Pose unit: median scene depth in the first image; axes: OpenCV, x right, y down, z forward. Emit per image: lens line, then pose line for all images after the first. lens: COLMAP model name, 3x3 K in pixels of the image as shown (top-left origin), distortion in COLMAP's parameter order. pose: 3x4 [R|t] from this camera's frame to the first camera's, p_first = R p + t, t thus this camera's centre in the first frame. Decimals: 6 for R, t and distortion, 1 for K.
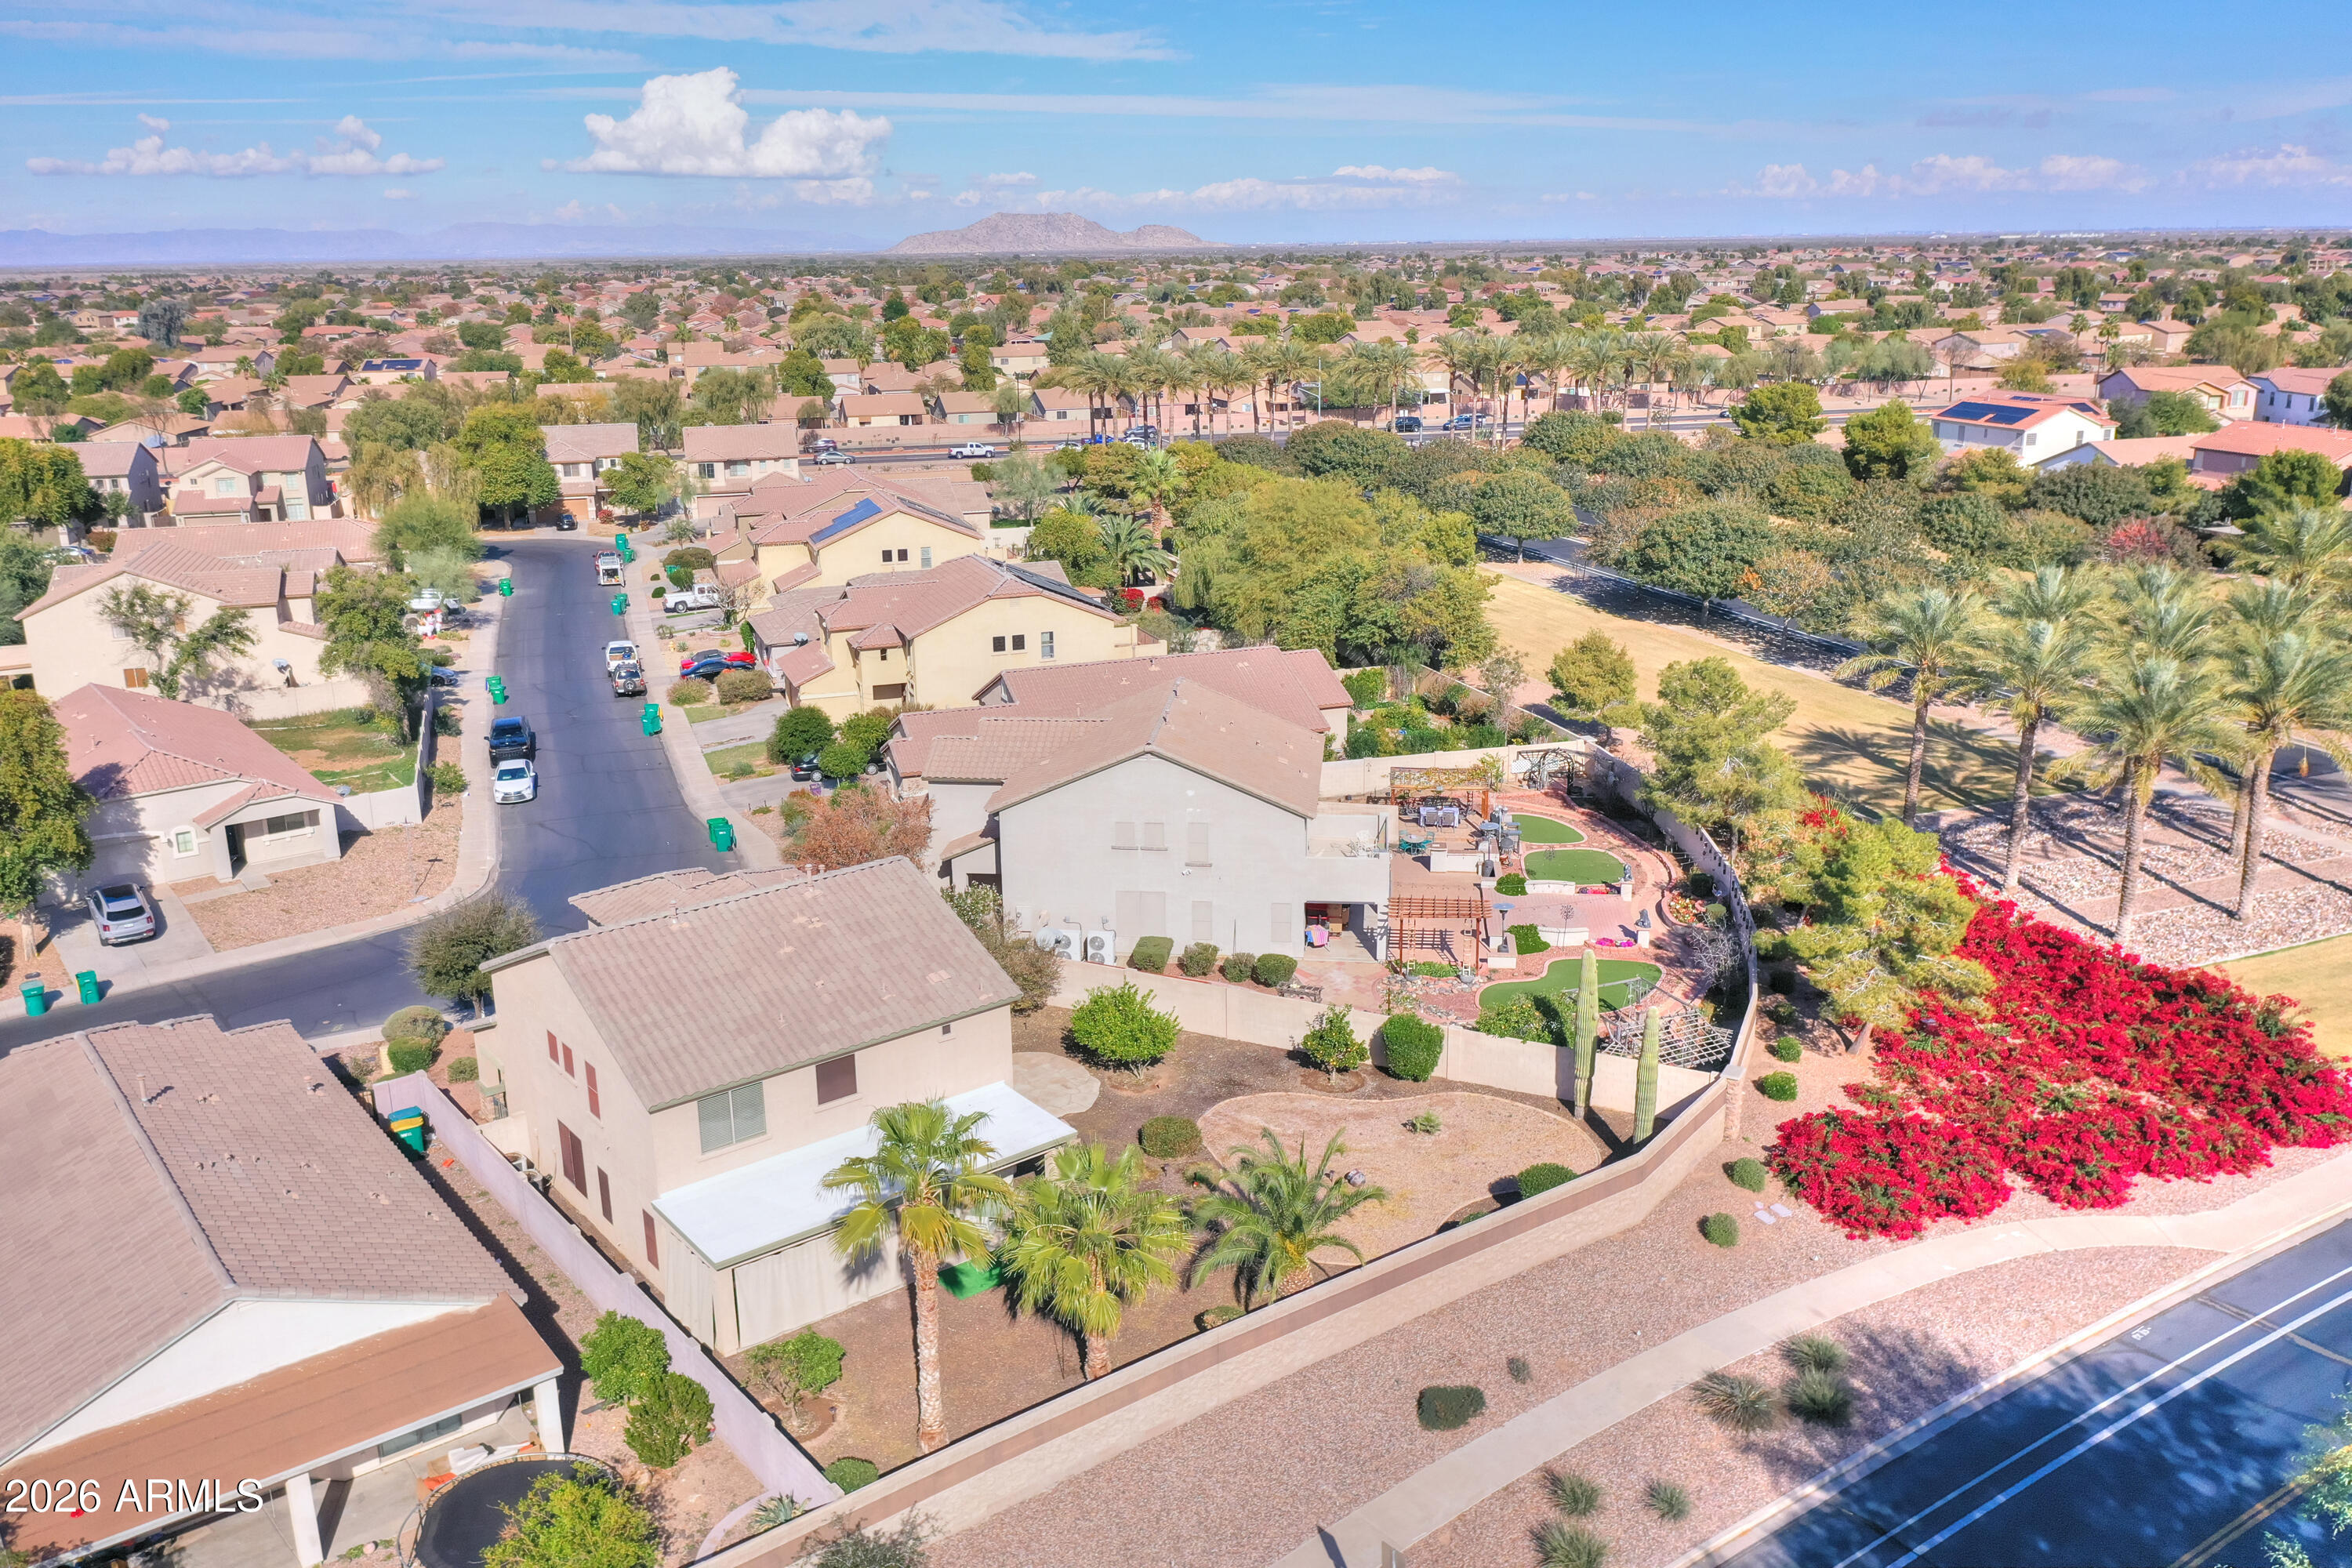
lens RADIAL K [[1853.6, 0, 1175.7], [0, 1853.6, 773.8], [0, 0, 1]] dist [-0.008512, 0.001282]
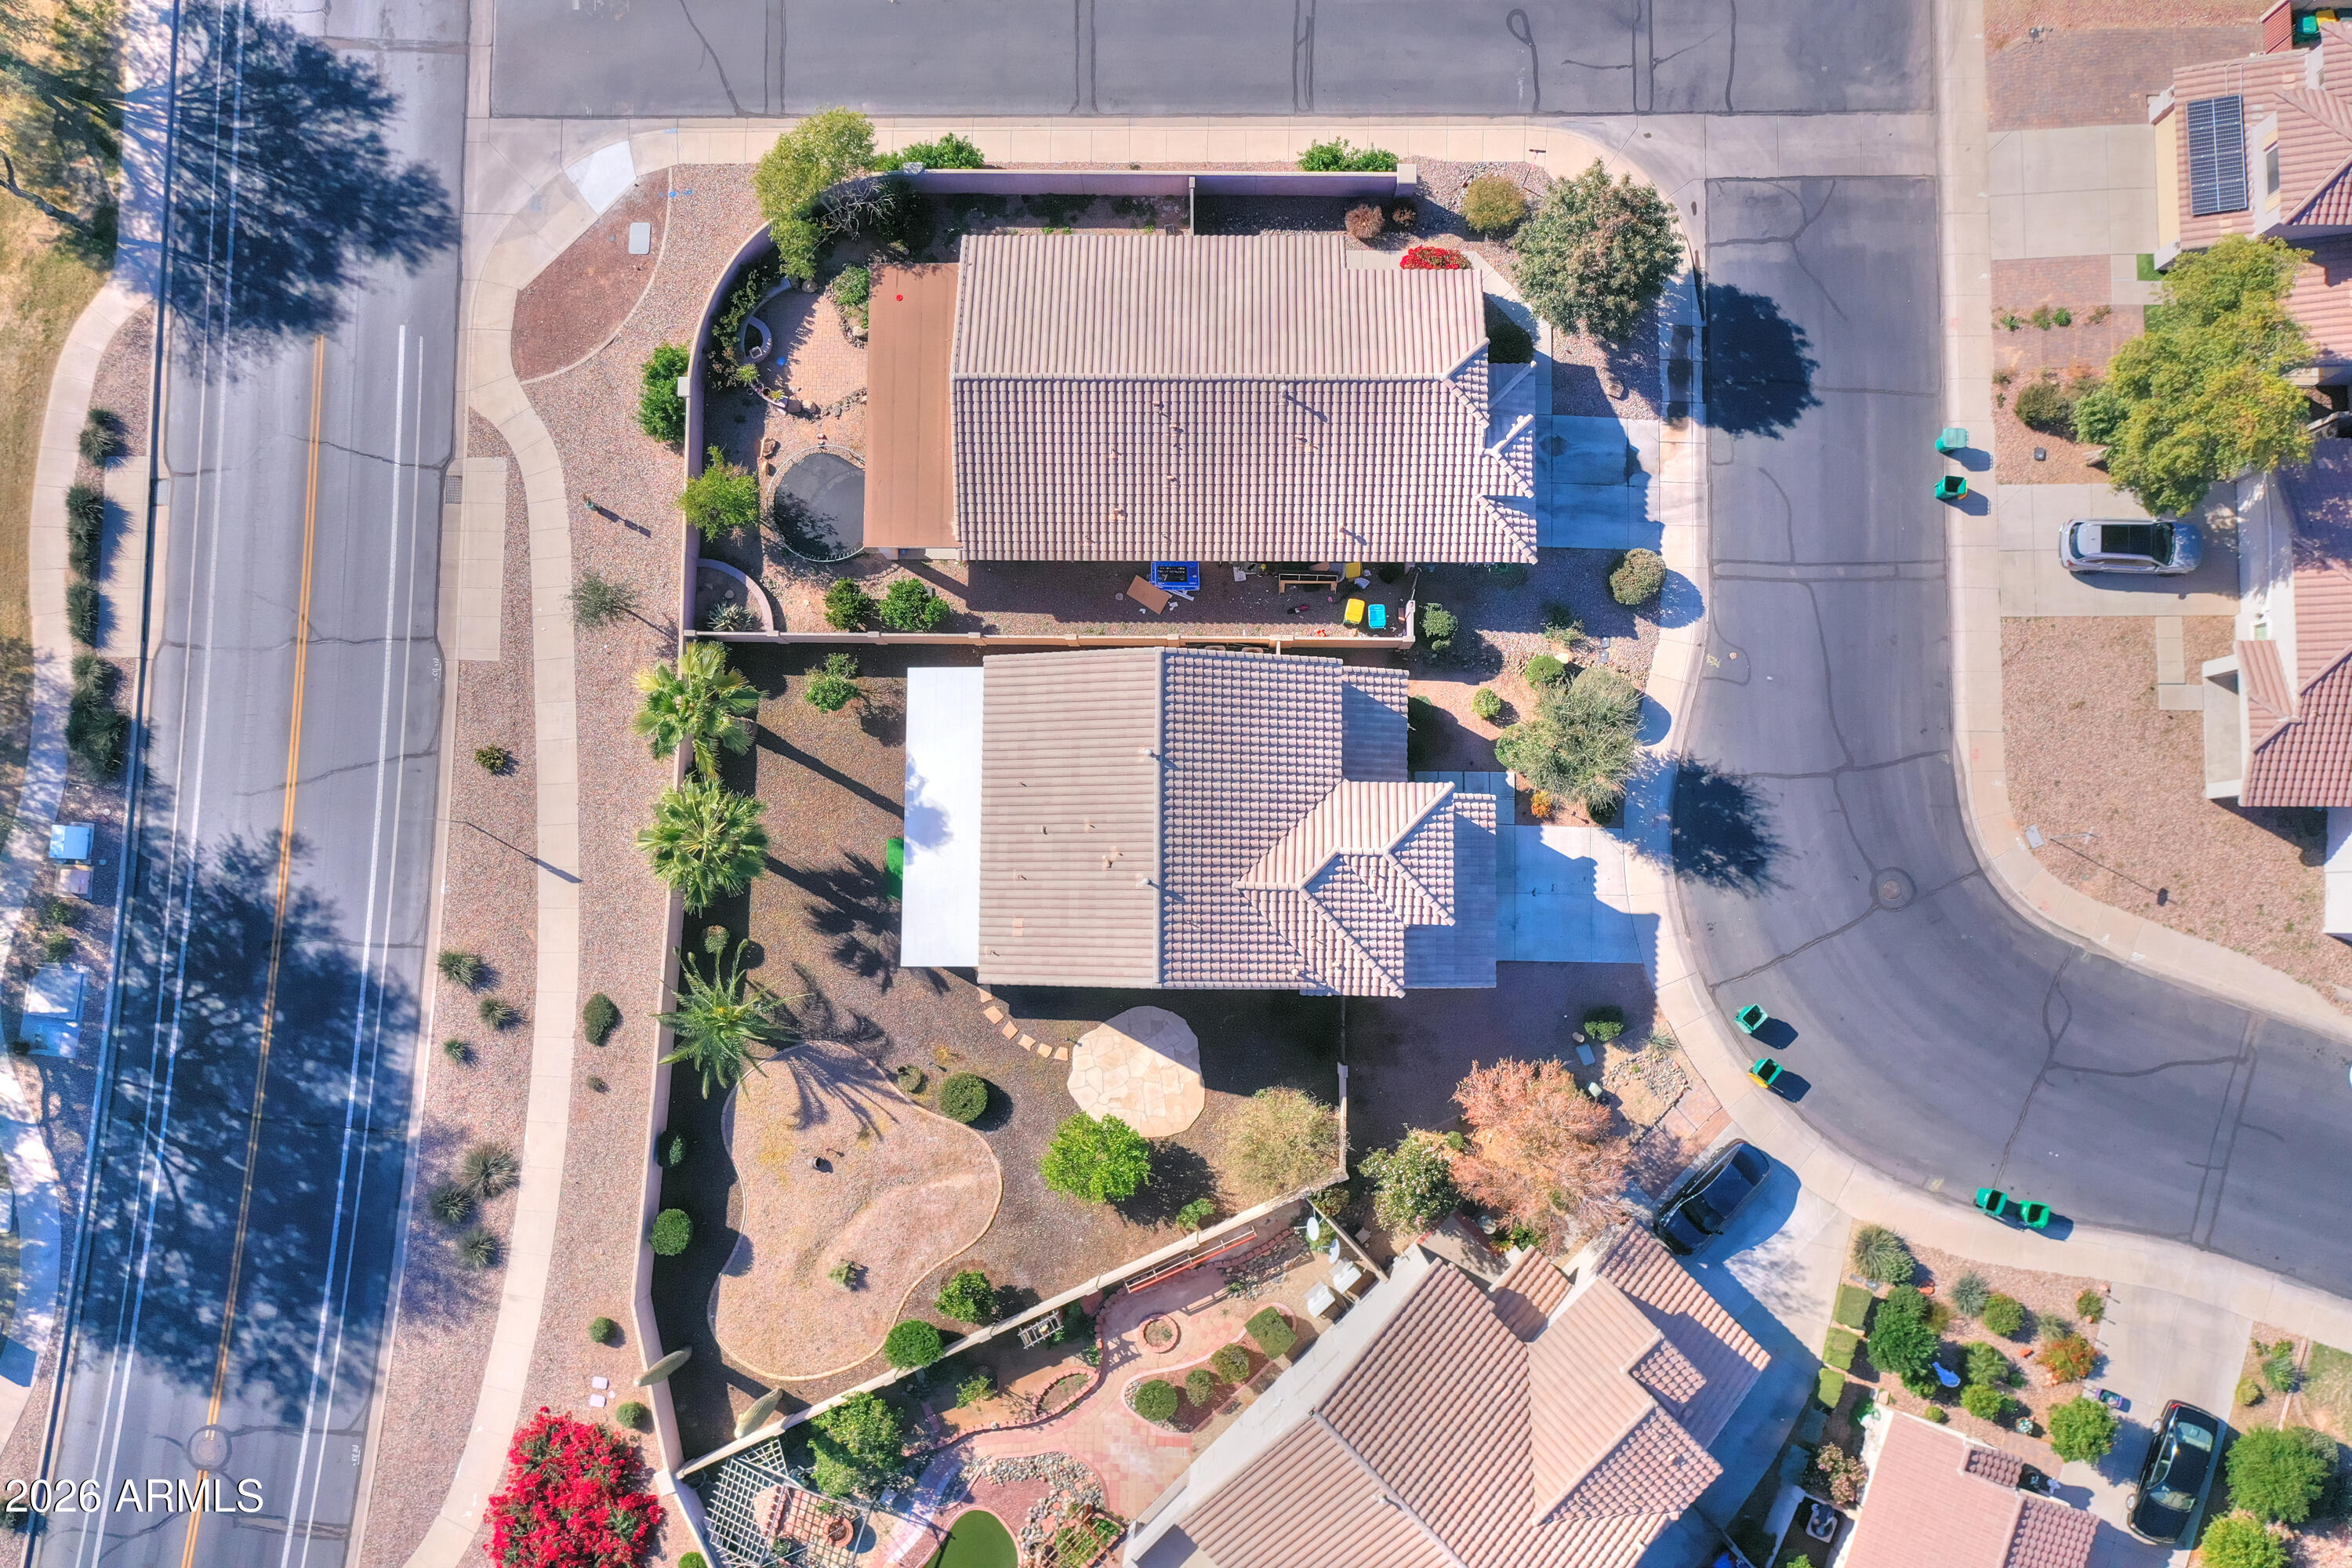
lens RADIAL K [[1853.6, 0, 1175.7], [0, 1853.6, 773.8], [0, 0, 1]] dist [-0.008512, 0.001282]
pose [[-0.633701, 0.772897, -0.032450, -0.169217], [-0.181242, -0.107559, 0.977539, -0.785216], [0.752046, 0.625349, 0.208242, 0.561202]]
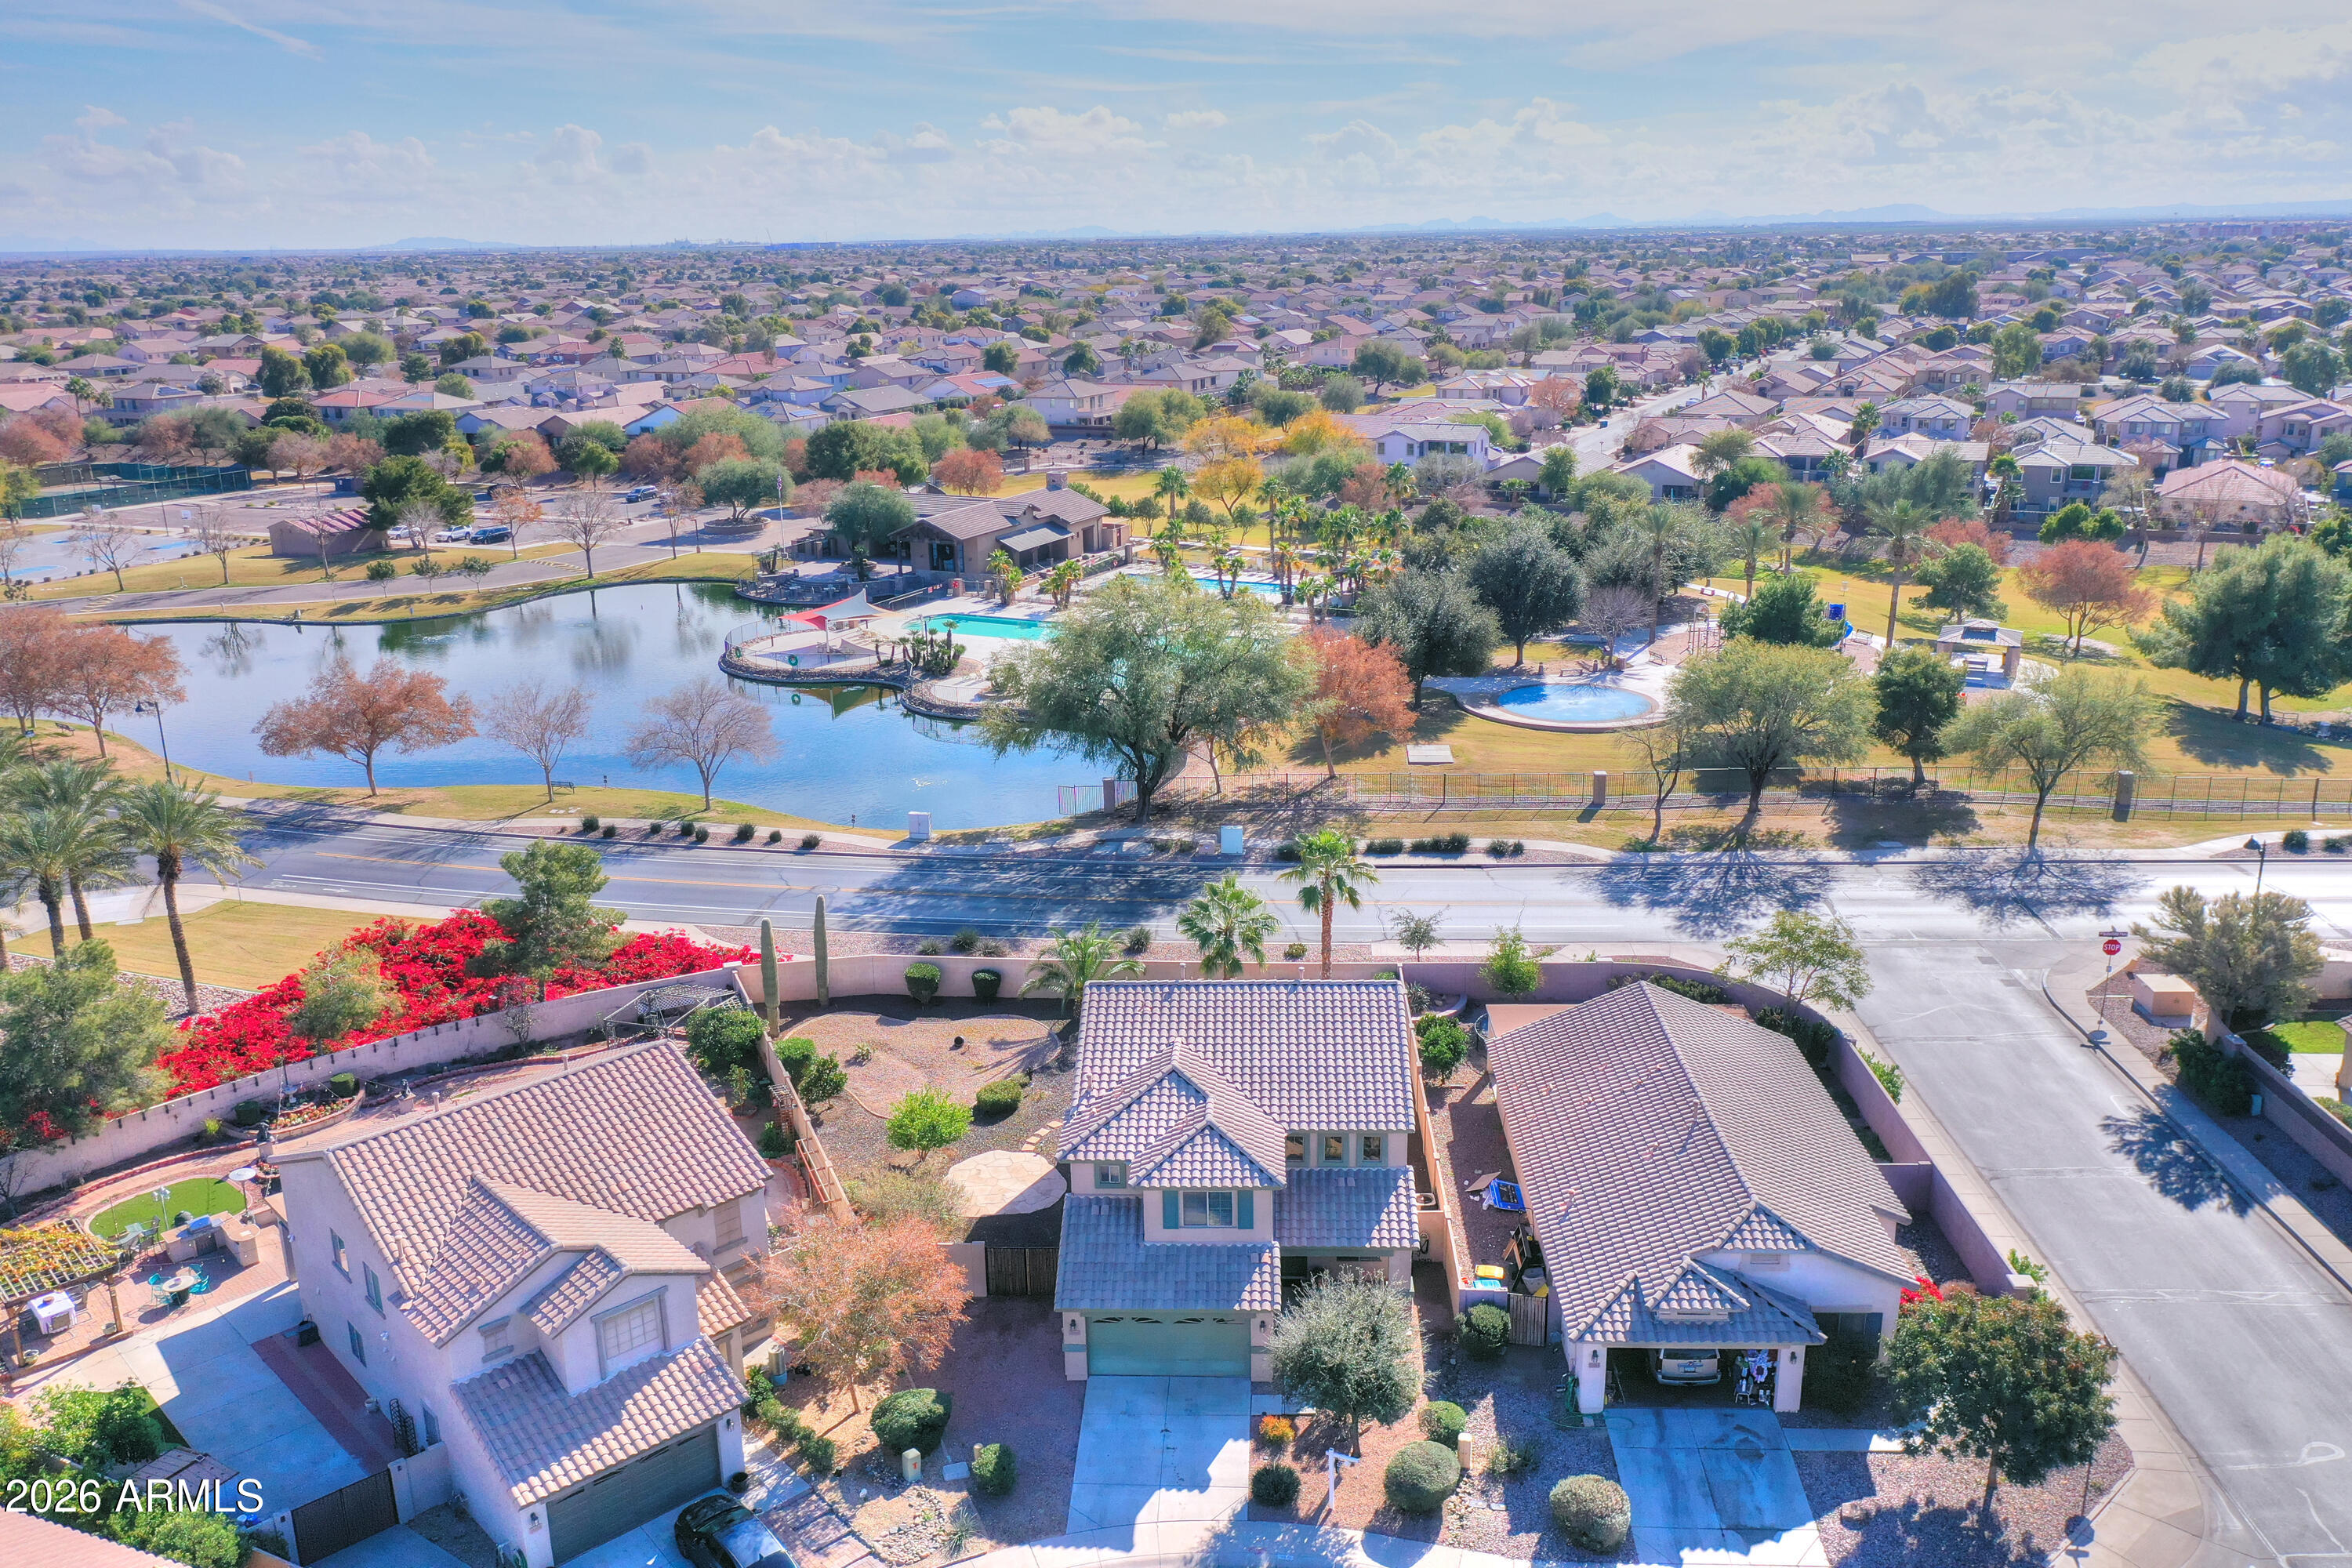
lens RADIAL K [[1862.8, 0, 1176.0], [0, 1862.8, 784.0], [0, 0, 1]] dist [0.002059, -0.008570]
pose [[-0.752537, -0.157847, 0.639353, -0.728551], [0.207524, 0.864546, 0.457706, -0.466989], [-0.624997, 0.477122, -0.617846, 1.291254]]
